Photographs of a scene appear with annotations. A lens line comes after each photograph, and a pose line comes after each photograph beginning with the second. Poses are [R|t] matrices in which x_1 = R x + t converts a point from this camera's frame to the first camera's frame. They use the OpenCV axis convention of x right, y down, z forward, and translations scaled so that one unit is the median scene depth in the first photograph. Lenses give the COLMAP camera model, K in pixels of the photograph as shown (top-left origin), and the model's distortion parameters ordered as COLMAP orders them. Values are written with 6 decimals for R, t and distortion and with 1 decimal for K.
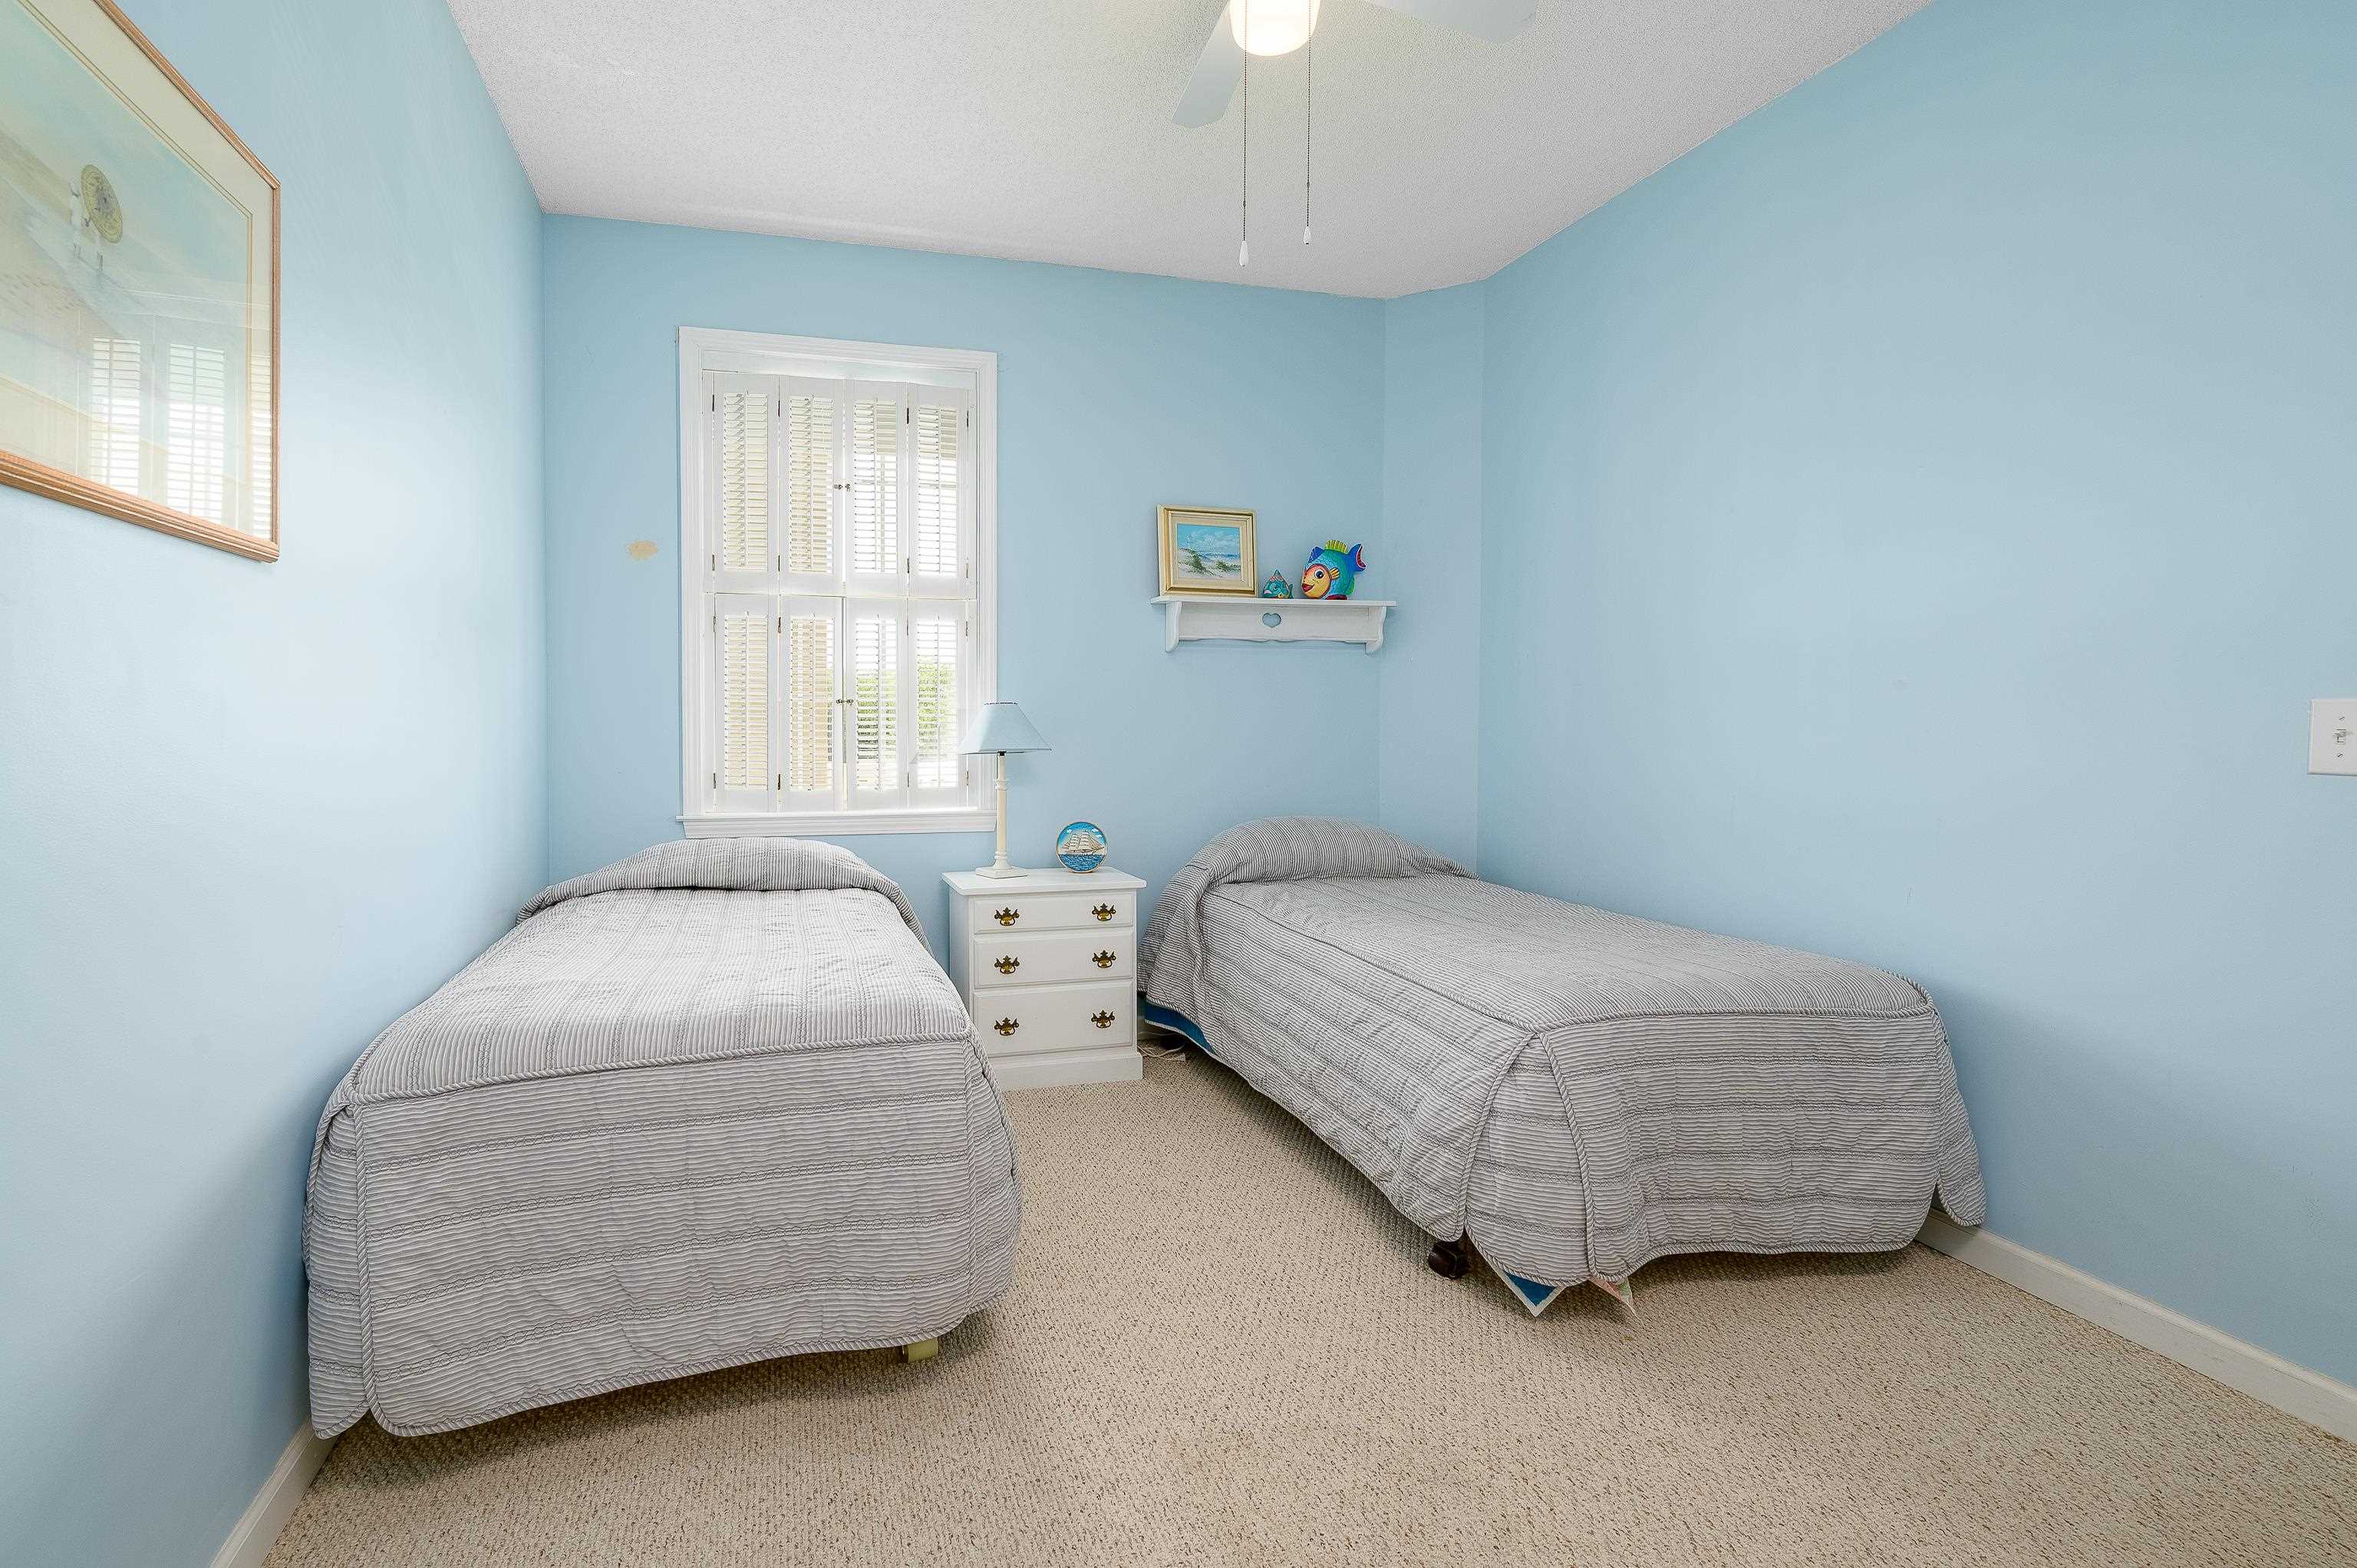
lens RADIAL K [[1066.3, 0, 1177.8], [0, 1066.3, 748.4], [0, 0, 1]] dist [0.002005, 0.000147]
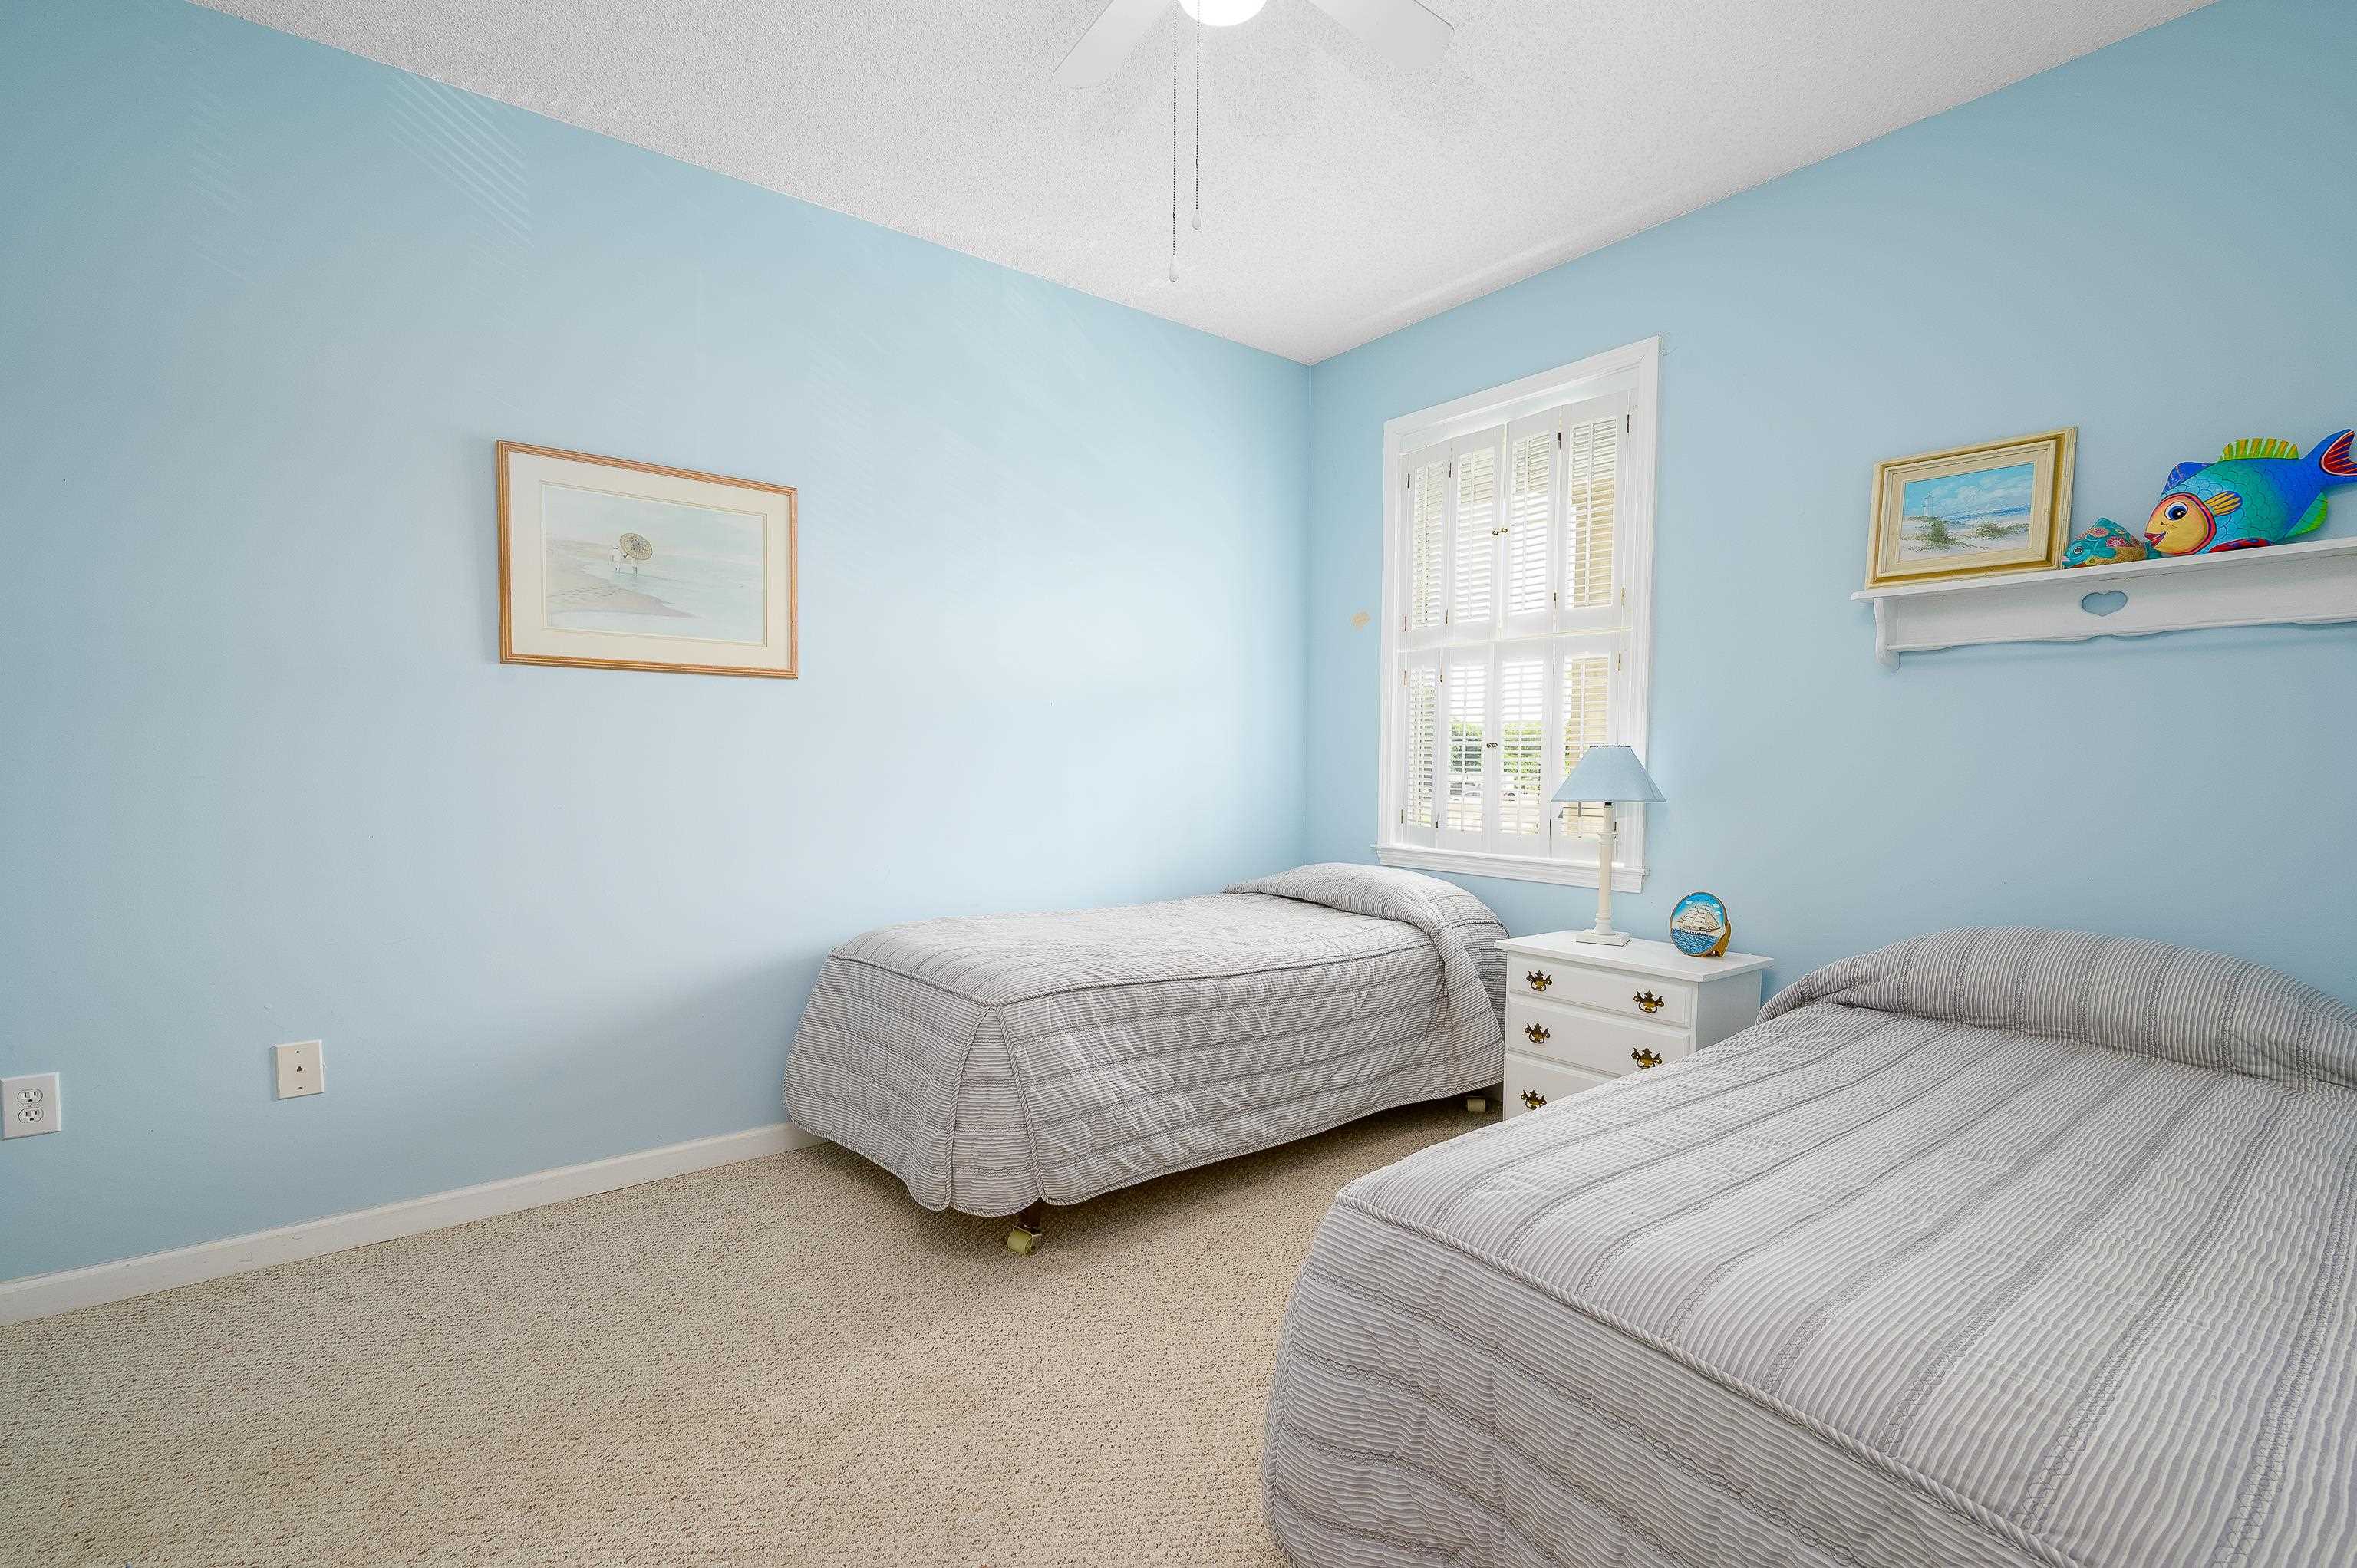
lens RADIAL K [[1048.9, 0, 1173.4], [0, 1048.9, 817.5], [0, 0, 1]] dist [-0.001735, -0.000155]
pose [[0.395949, 0.053058, -0.916738, 0.475143], [-0.035124, 0.998474, 0.042618, -0.007403], [0.917600, 0.015325, 0.397209, 0.321441]]
